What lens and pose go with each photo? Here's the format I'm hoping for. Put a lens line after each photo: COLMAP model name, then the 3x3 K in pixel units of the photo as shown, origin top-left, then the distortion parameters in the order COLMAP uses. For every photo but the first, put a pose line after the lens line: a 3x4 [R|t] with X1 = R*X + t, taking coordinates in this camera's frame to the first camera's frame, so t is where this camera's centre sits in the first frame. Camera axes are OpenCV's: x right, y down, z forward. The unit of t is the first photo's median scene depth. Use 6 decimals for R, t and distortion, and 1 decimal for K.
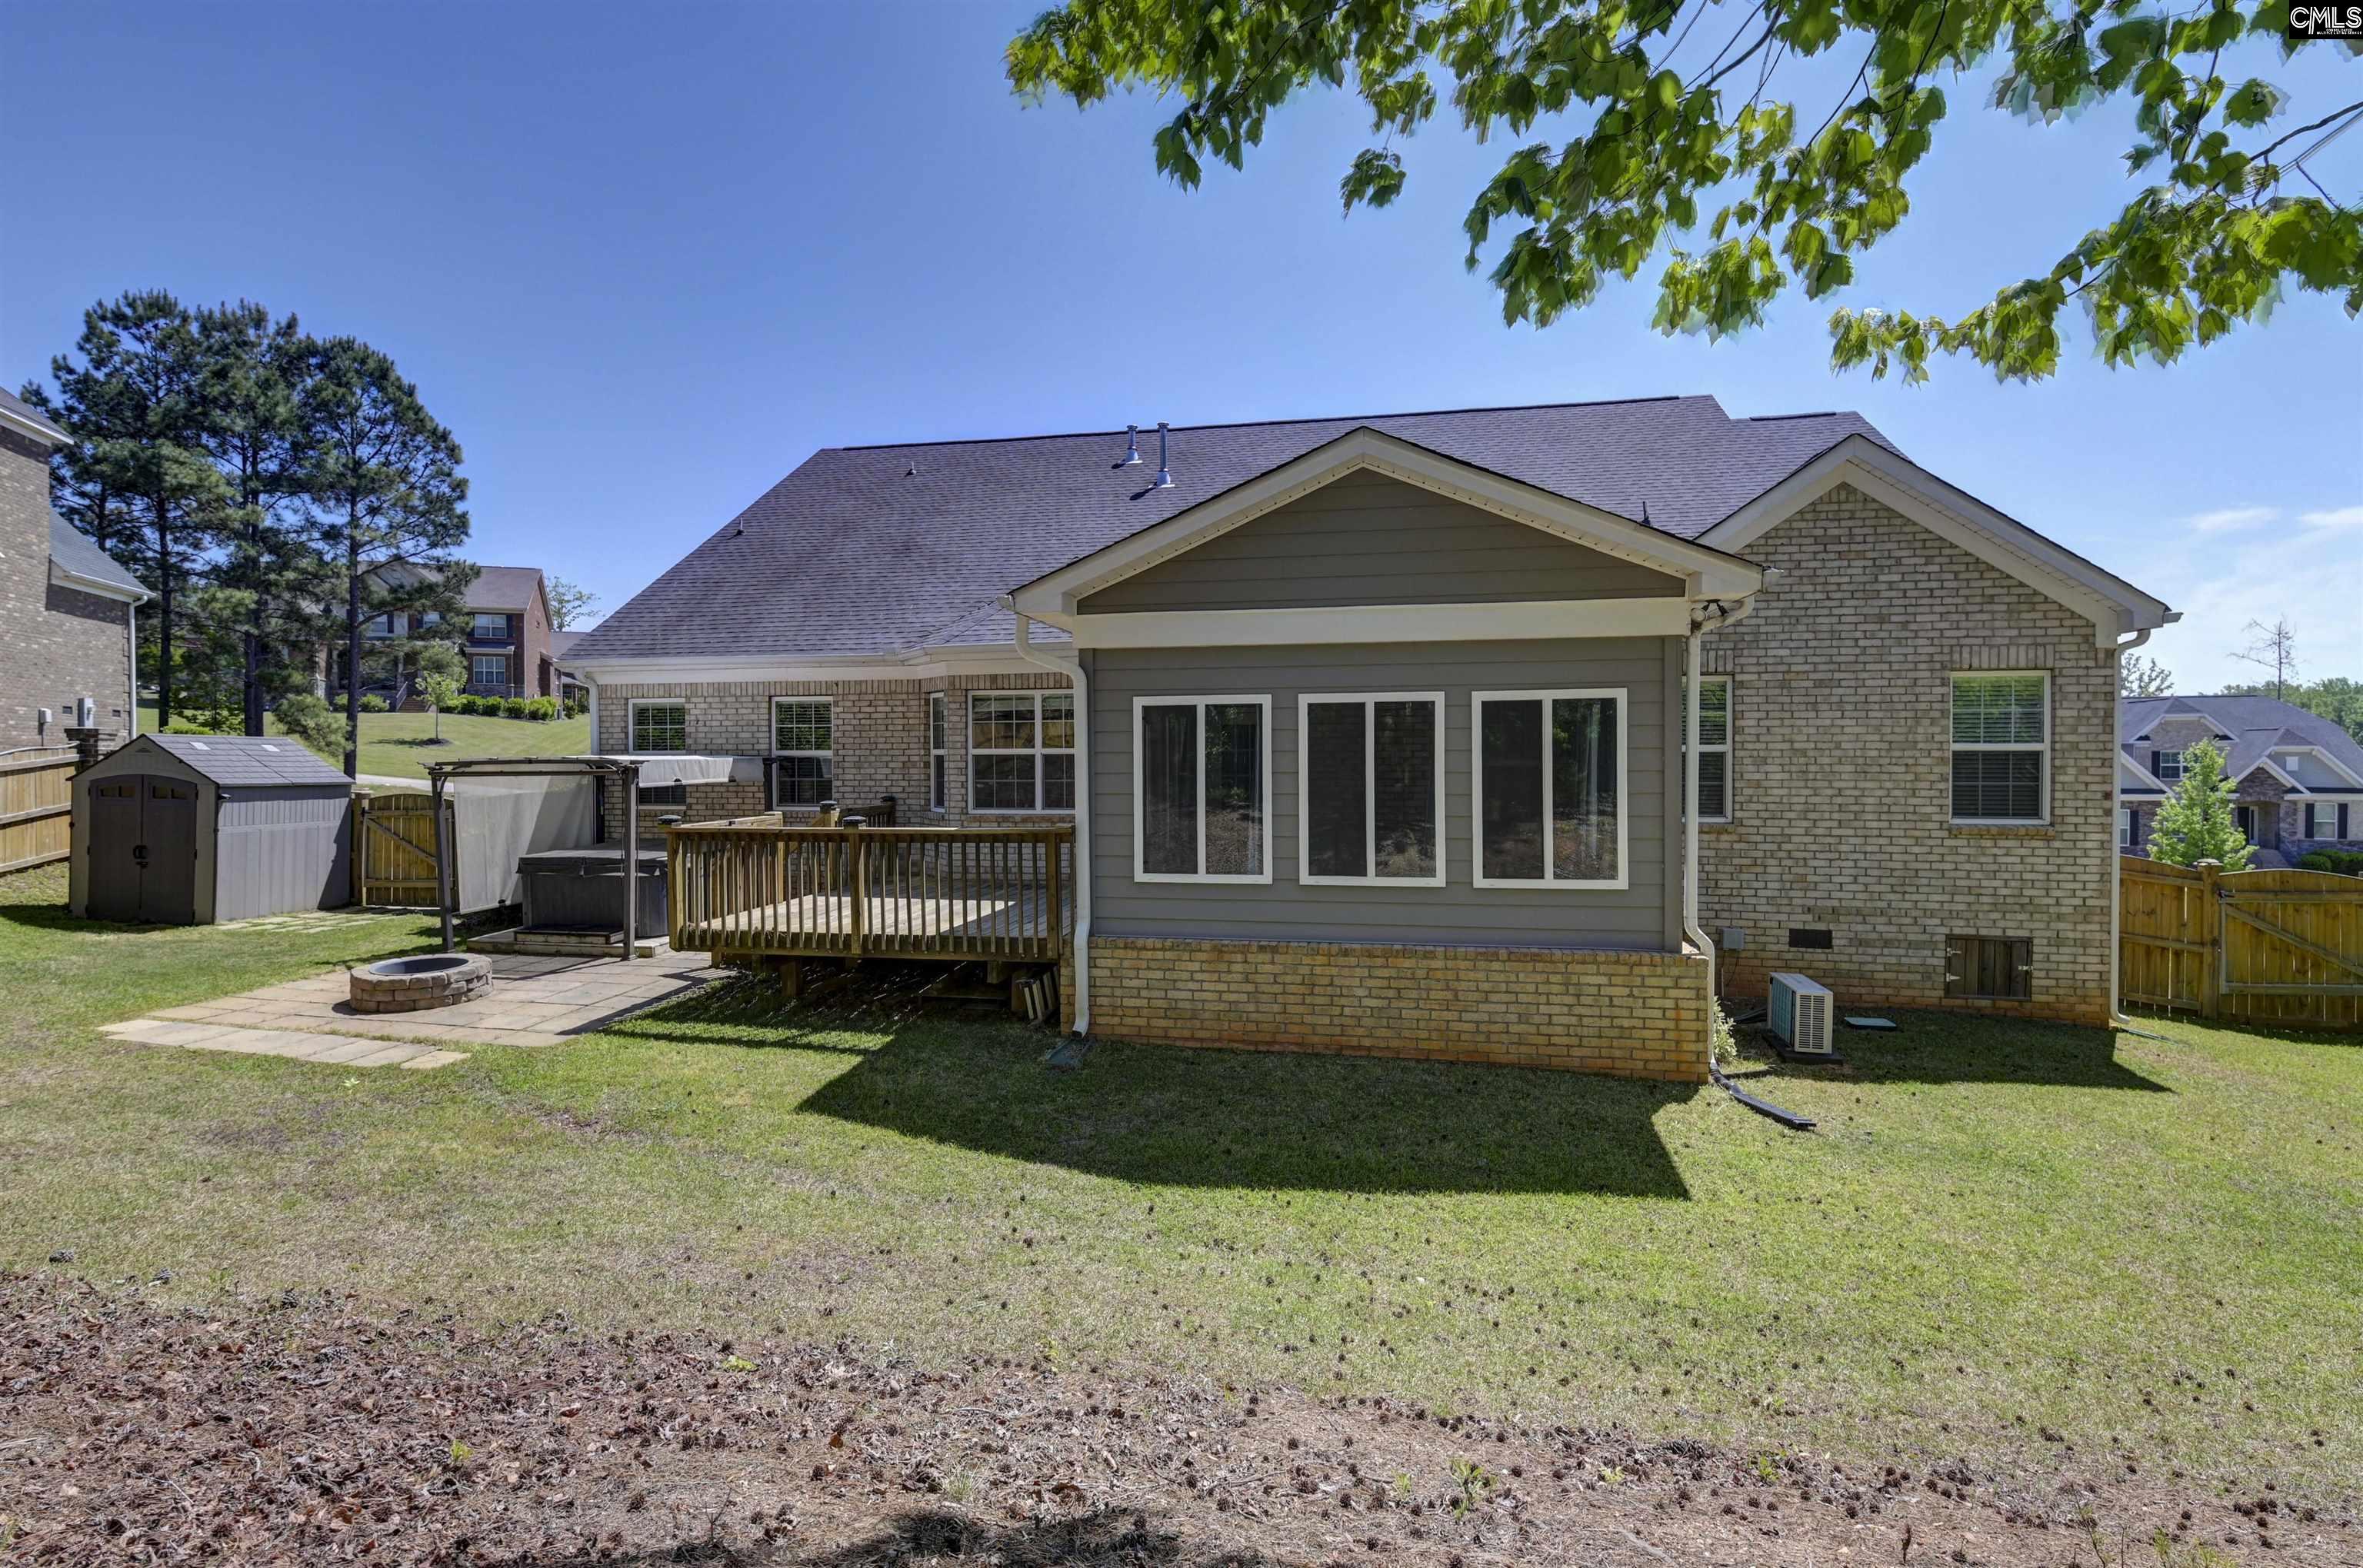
lens RADIAL K [[1098.3, 0, 1181.5], [0, 1098.3, 784.0], [0, 0, 1]] dist [0.009526, -0.012319]
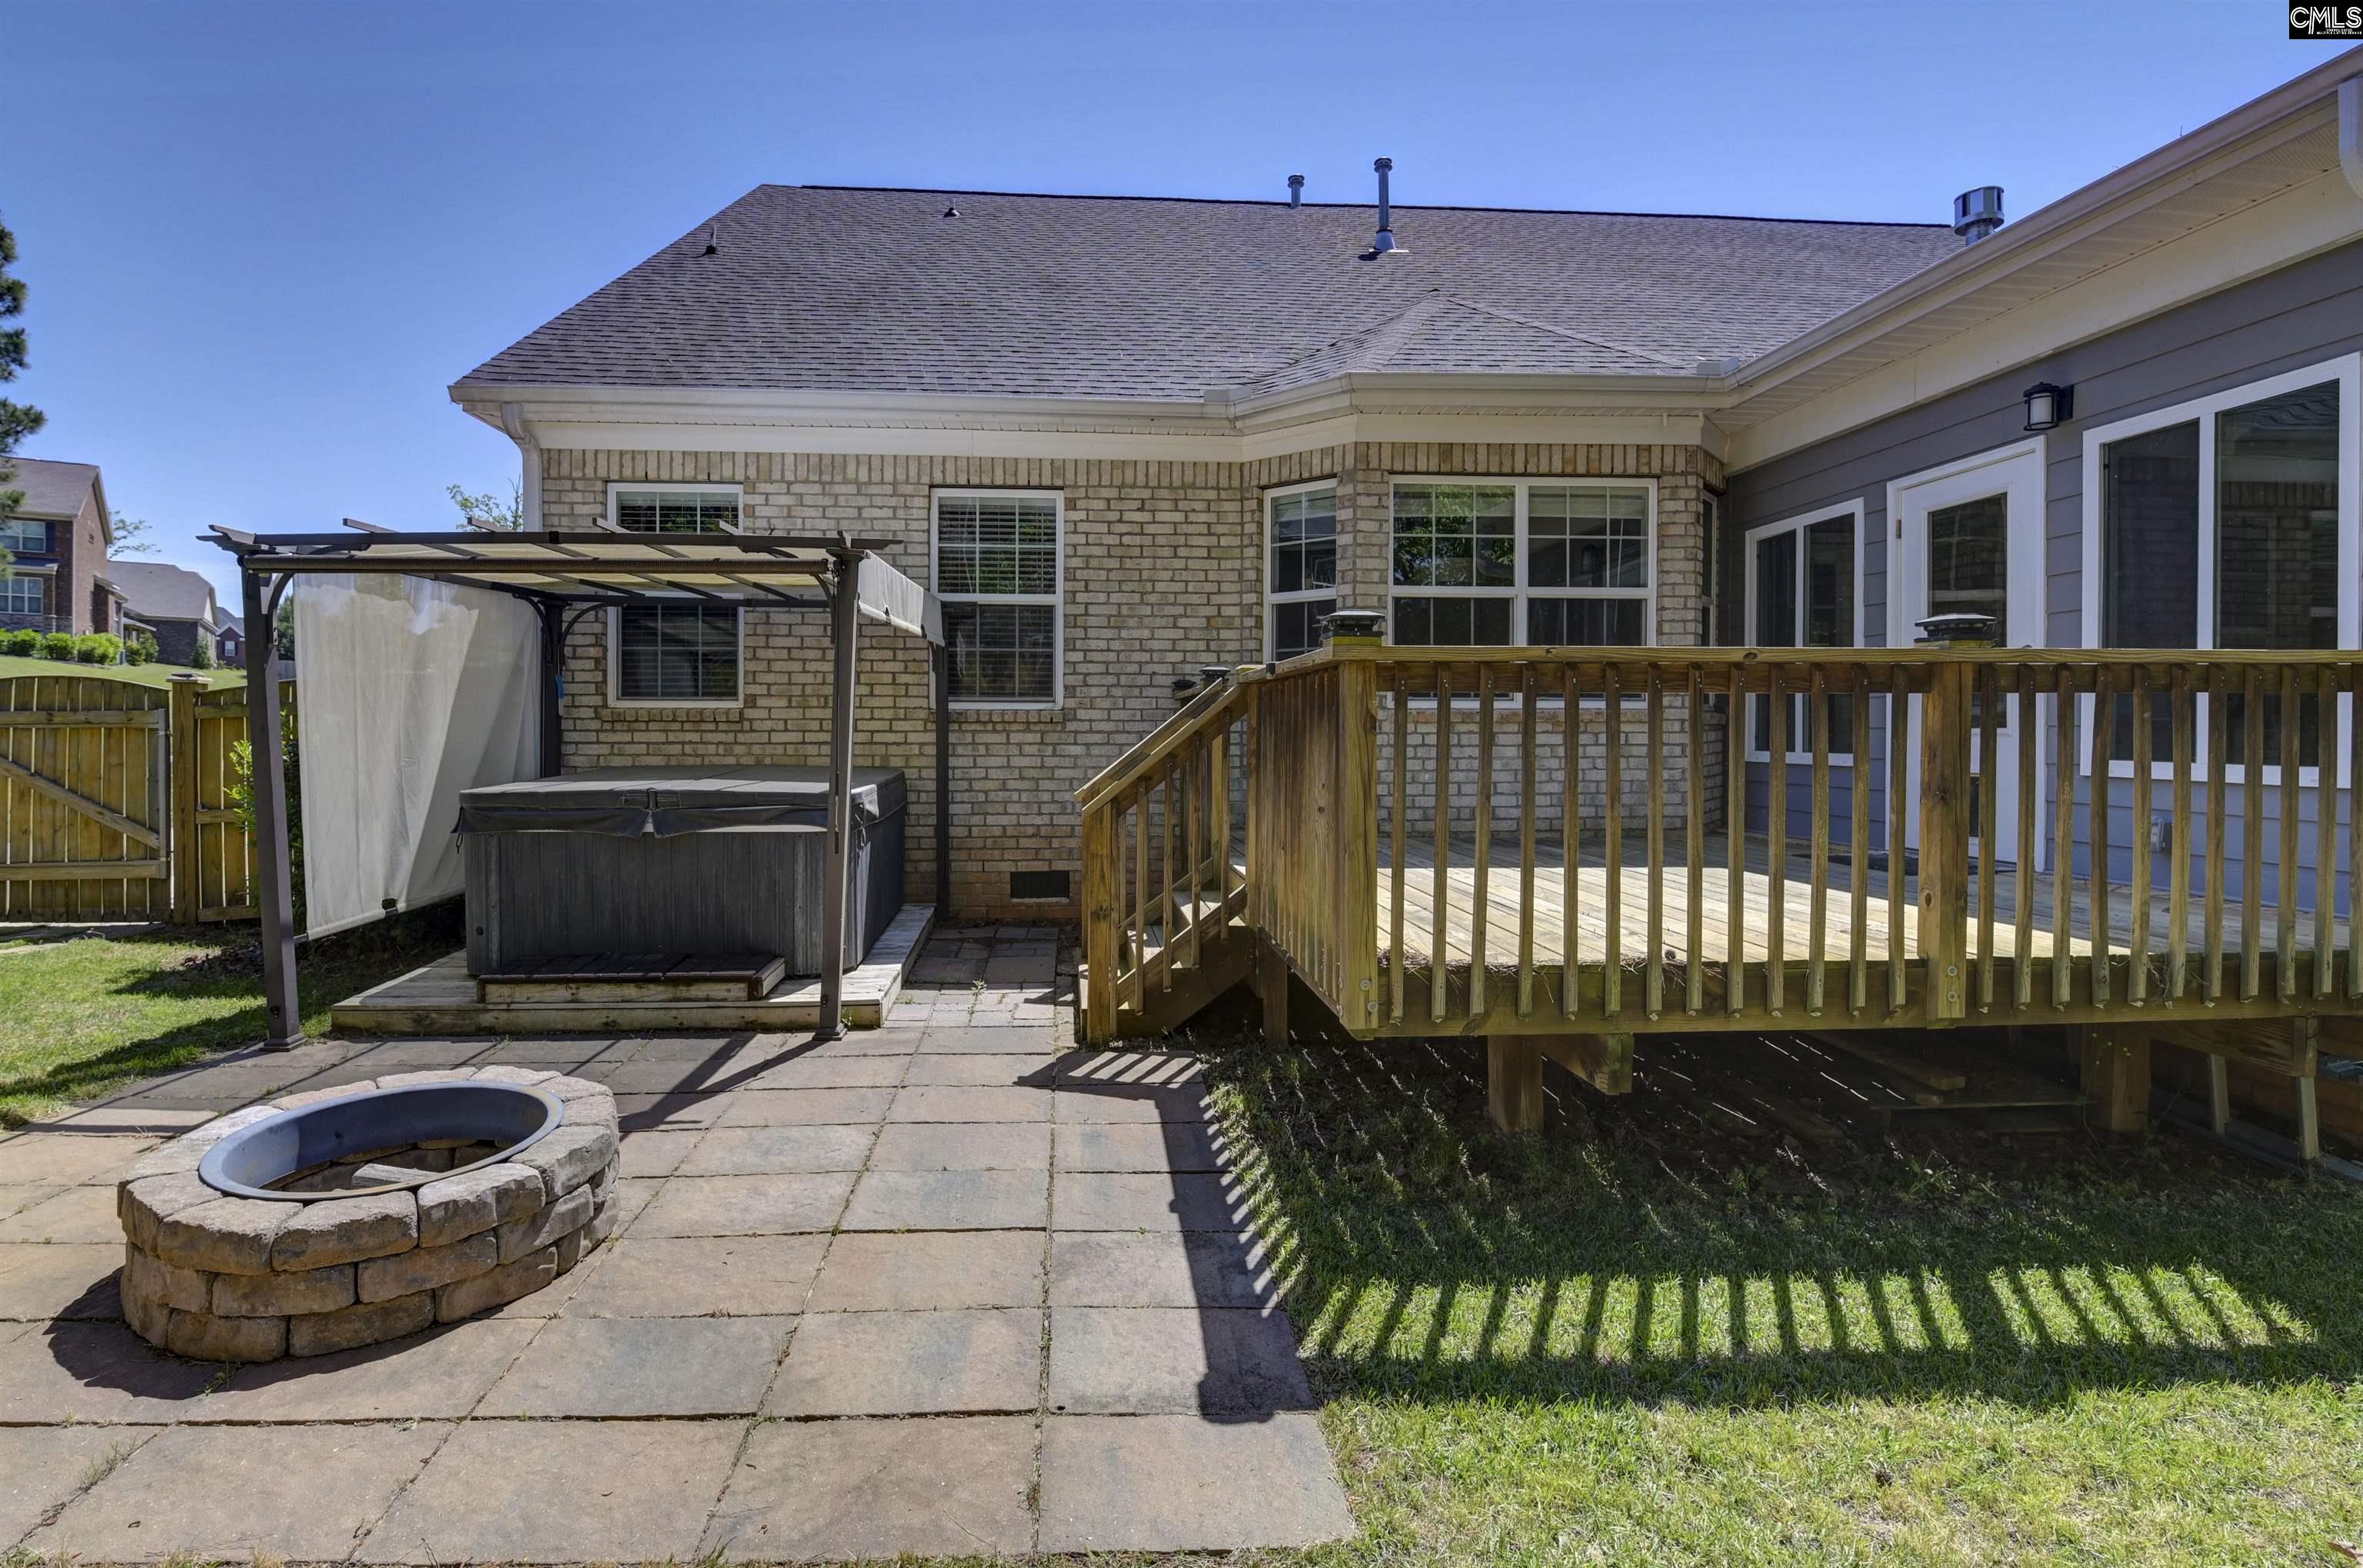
lens RADIAL K [[1100.9, 0, 1135.0], [0, 1100.9, 753.3], [0, 0, 1]] dist [0.001419, -0.011545]
pose [[0.967568, 0.000981, 0.252610, -0.476096], [0.000992, 0.999970, -0.007683, 0.056541], [-0.252610, 0.007685, 0.967538, 0.557380]]
